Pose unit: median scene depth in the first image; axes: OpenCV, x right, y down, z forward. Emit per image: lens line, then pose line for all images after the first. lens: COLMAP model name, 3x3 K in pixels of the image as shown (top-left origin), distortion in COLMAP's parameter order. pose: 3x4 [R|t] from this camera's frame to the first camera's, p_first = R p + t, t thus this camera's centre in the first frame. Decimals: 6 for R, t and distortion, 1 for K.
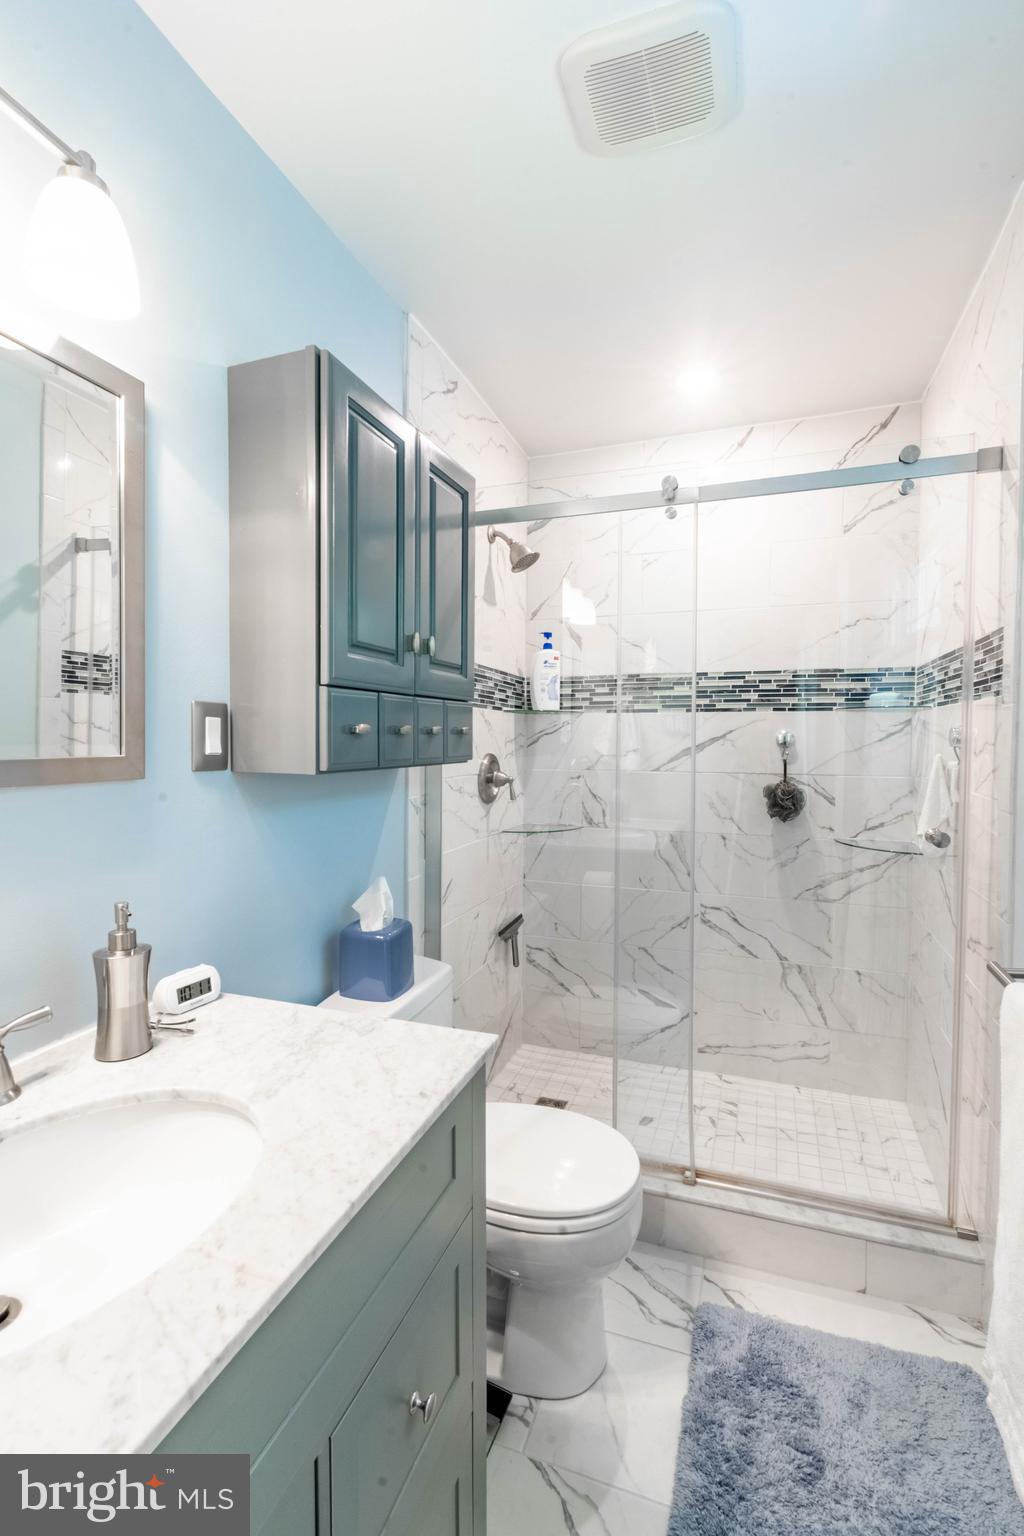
lens RADIAL K [[685.0, 0, 511.4], [0, 685.0, 760.2], [0, 0, 1]] dist [0.008358, -0.001162]
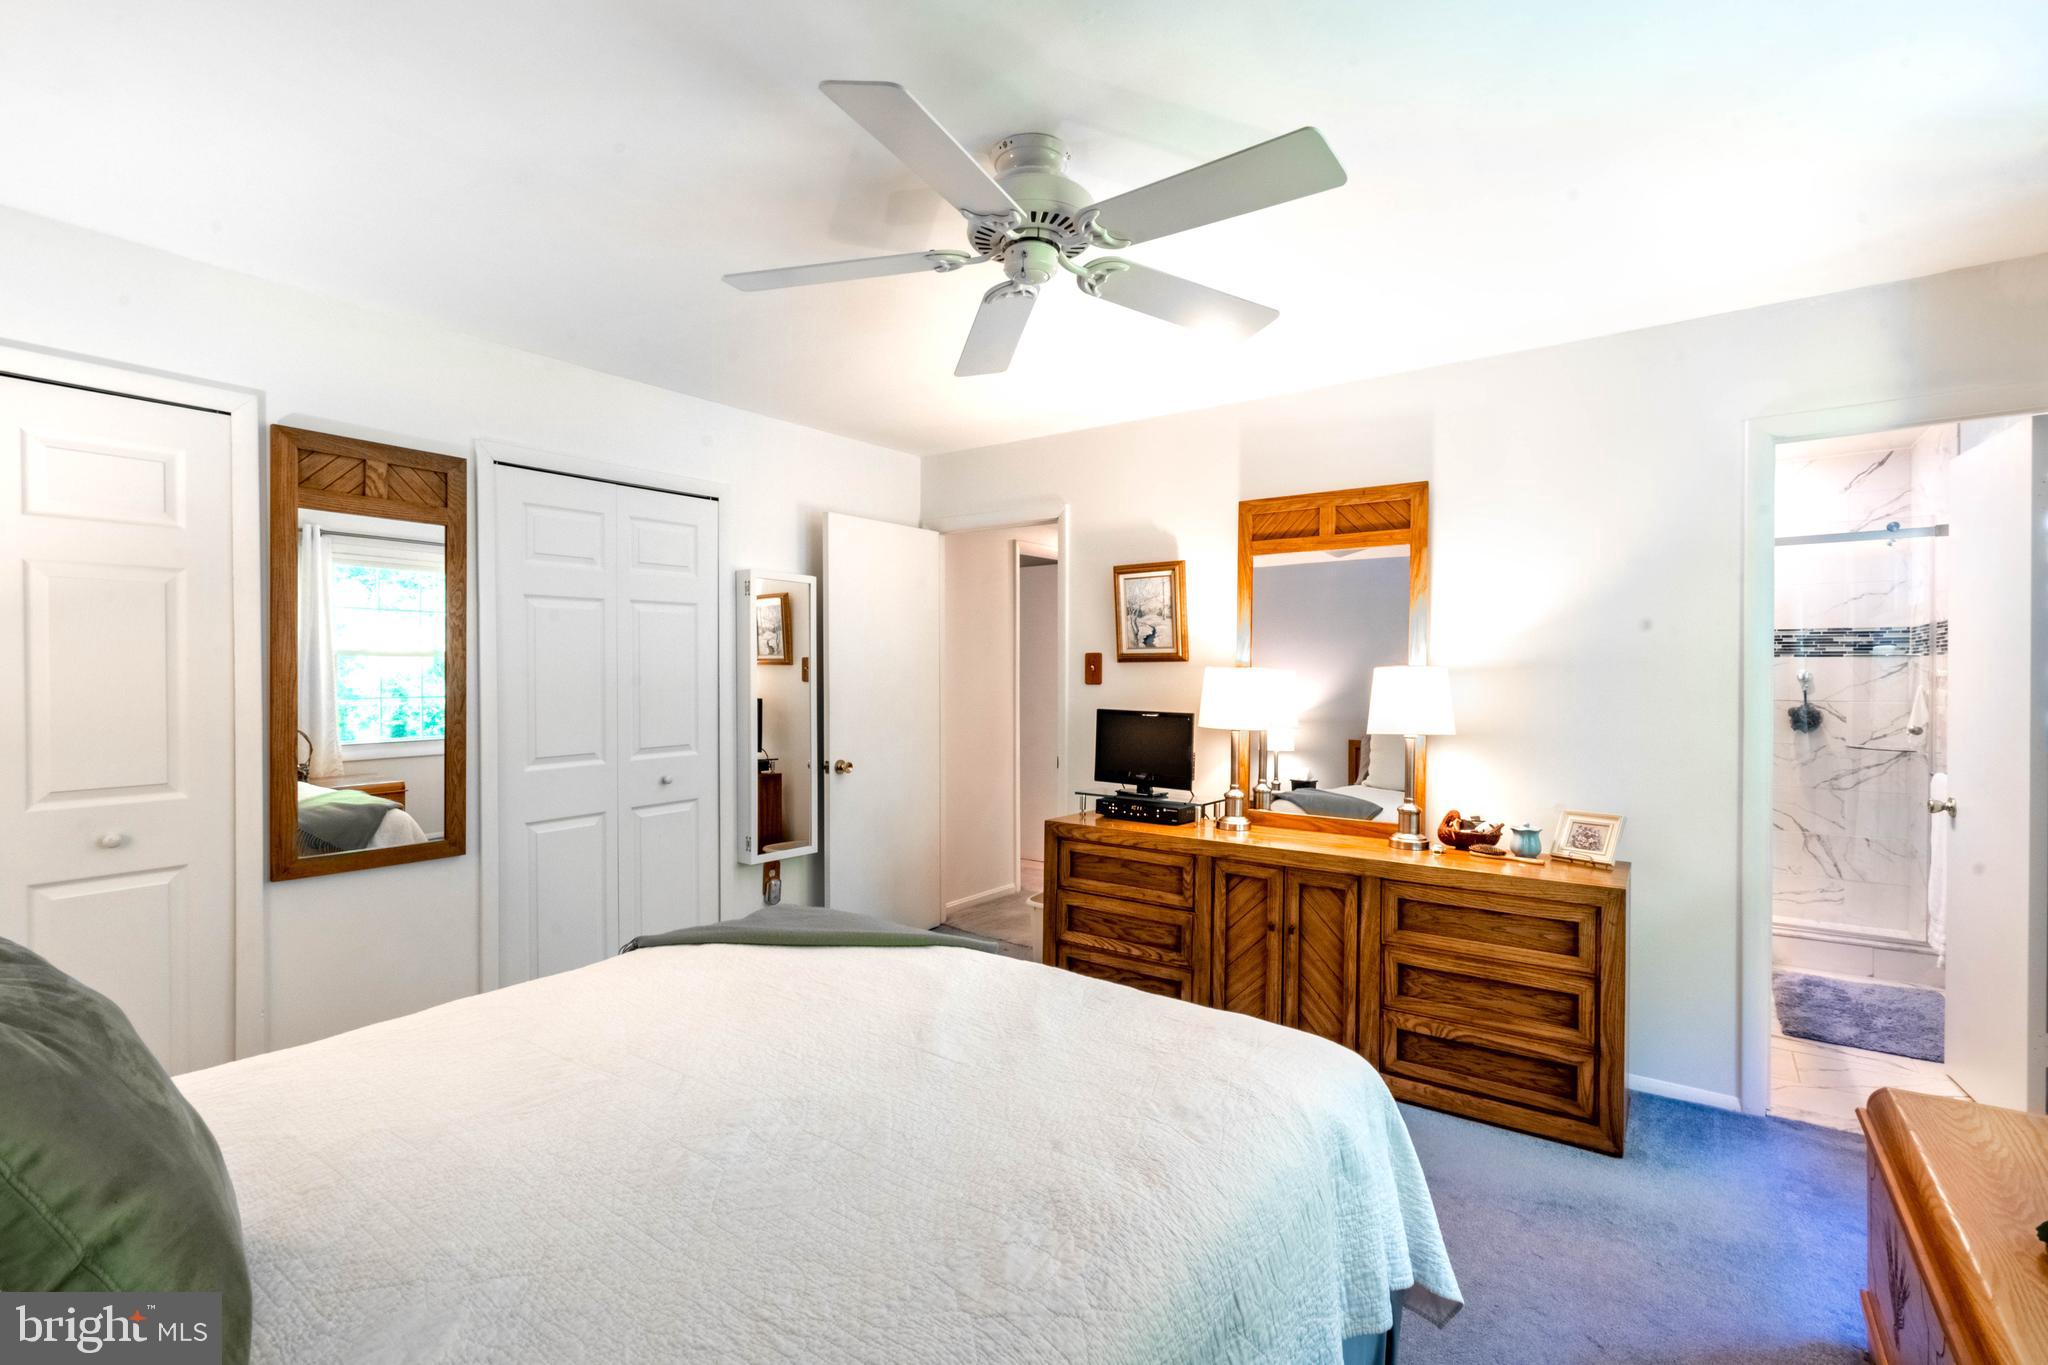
lens RADIAL K [[913.3, 0, 1081.3], [0, 913.3, 677.2], [0, 0, 1]] dist [0.008358, -0.001162]
pose [[0.971291, 0.002314, -0.237883, -0.637482], [-0.009674, 0.999510, -0.029776, 0.044004], [0.237697, 0.031222, 0.970837, -1.271500]]
